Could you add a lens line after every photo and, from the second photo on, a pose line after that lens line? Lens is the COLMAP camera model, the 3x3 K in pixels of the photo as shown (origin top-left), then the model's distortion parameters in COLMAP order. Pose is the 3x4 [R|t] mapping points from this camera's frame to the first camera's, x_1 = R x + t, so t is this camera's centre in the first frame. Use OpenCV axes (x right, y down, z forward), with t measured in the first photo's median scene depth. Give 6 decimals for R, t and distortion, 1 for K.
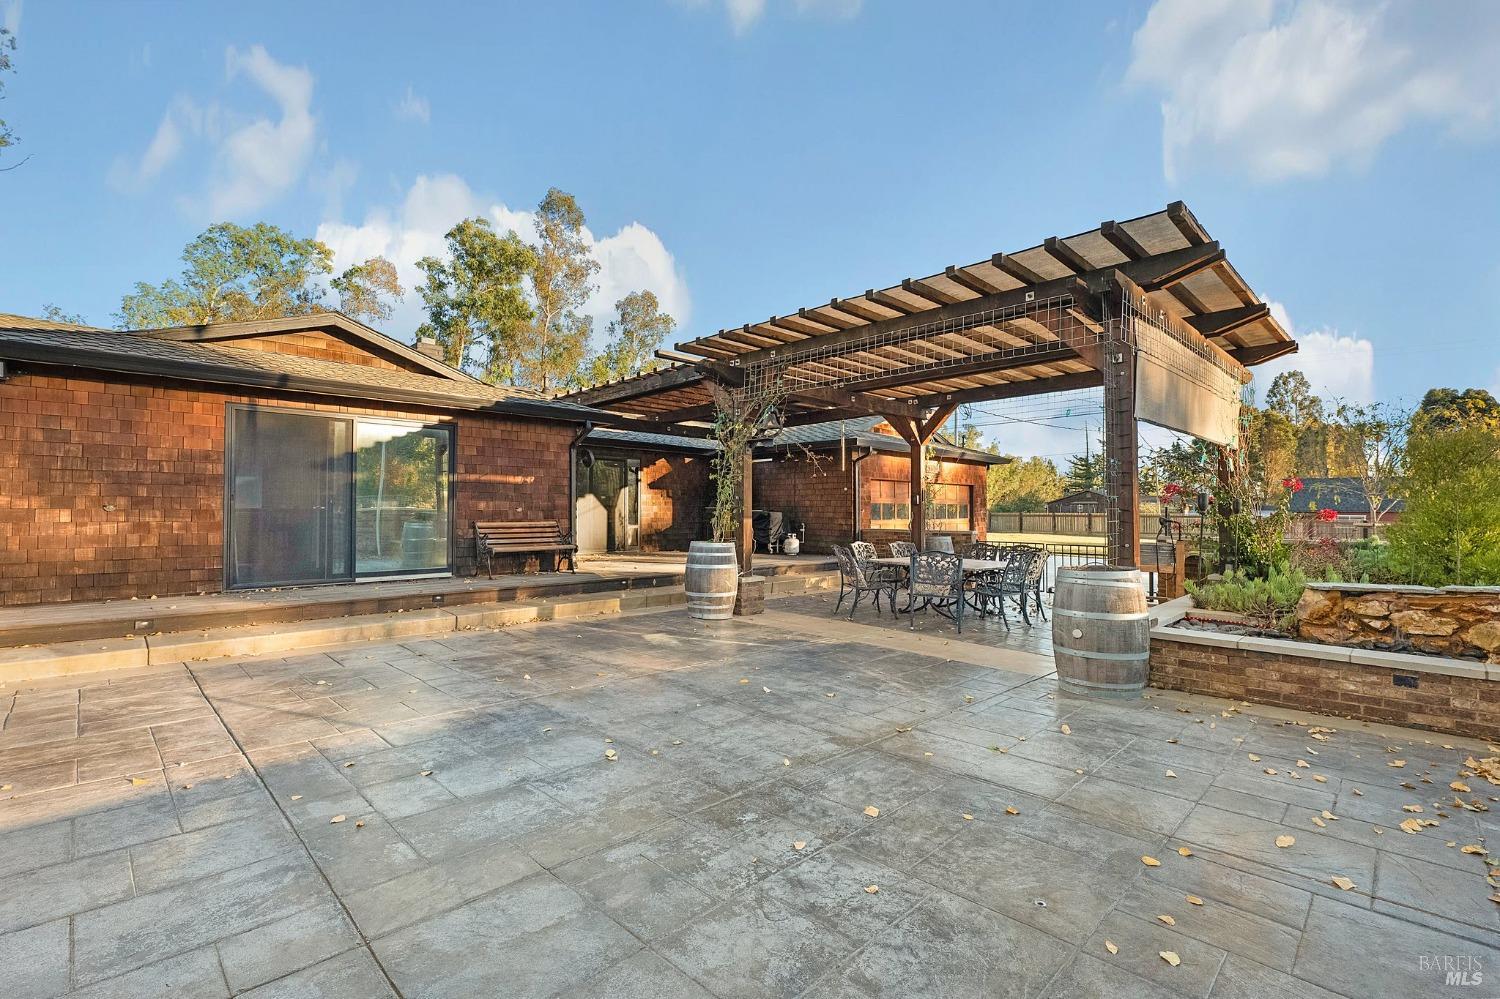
lens RADIAL K [[672.0, 0, 754.0], [0, 672.0, 494.6], [0, 0, 1]] dist [-0.001468, -0.000576]
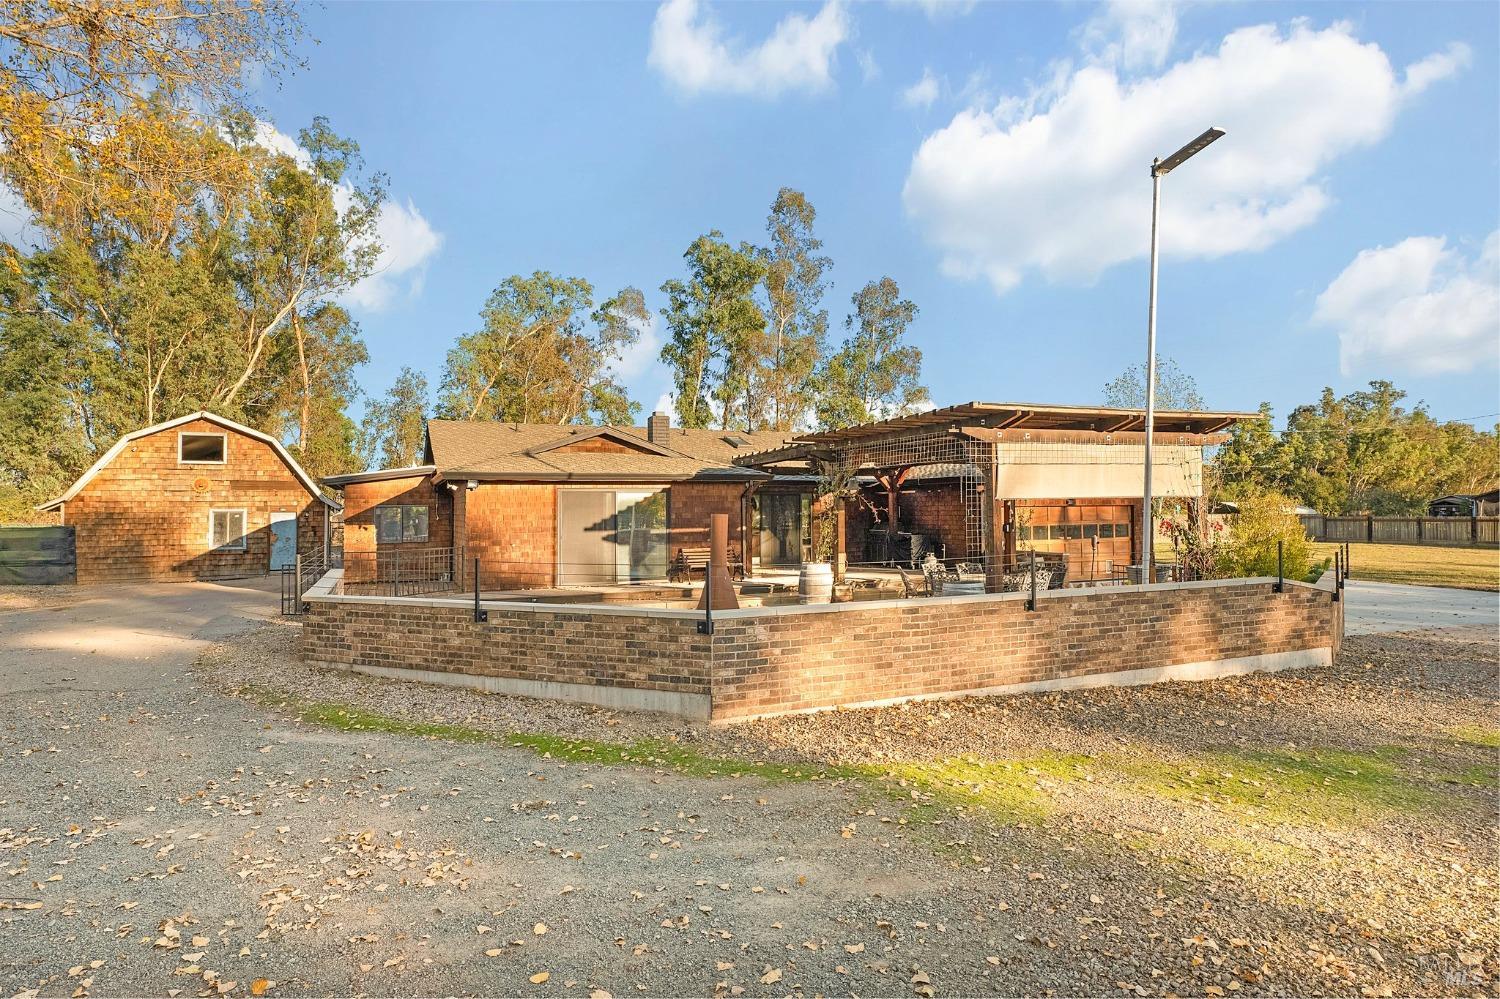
lens RADIAL K [[825.5, 0, 745.6], [0, 825.5, 489.5], [0, 0, 1]] dist [0.017127, -0.000662]
pose [[0.929429, -0.021215, -0.368392, 0.299262], [0.022118, 0.999754, -0.001772, -0.061123], [0.368338, -0.006501, 0.929669, -0.514029]]
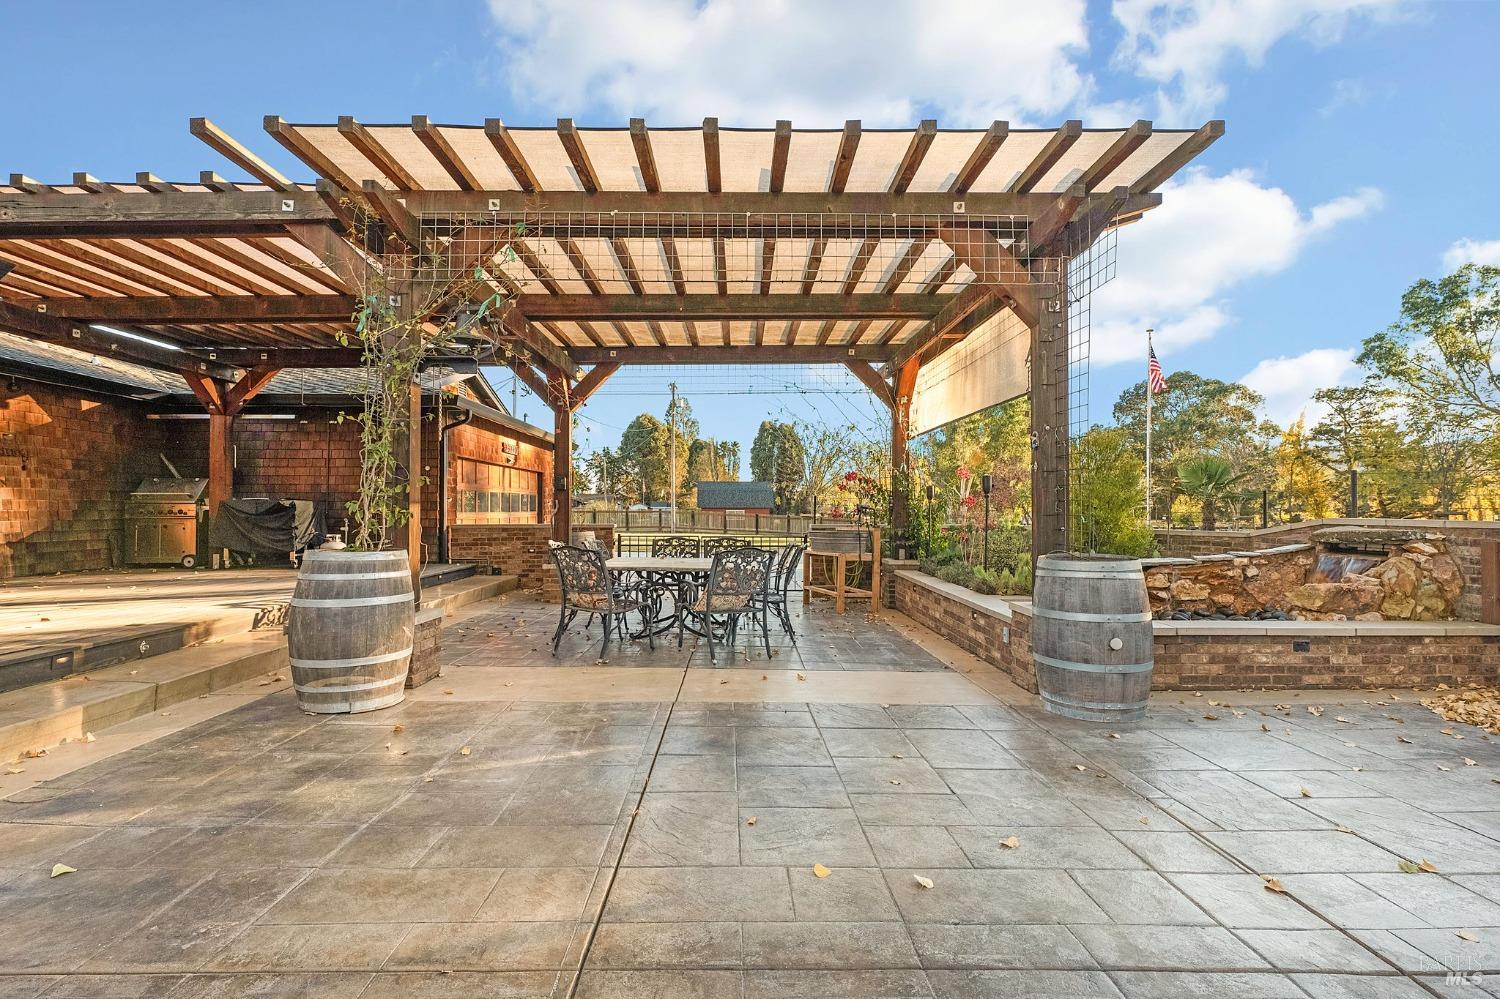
lens RADIAL K [[672.0, 0, 750.8], [0, 672.0, 499.3], [0, 0, 1]] dist [-0.001468, -0.000576]
pose [[0.698019, 0.008341, 0.716031, -0.124580], [-0.015436, 0.999875, 0.003400, 0.015867], [-0.715913, -0.013426, 0.698061, 0.265918]]
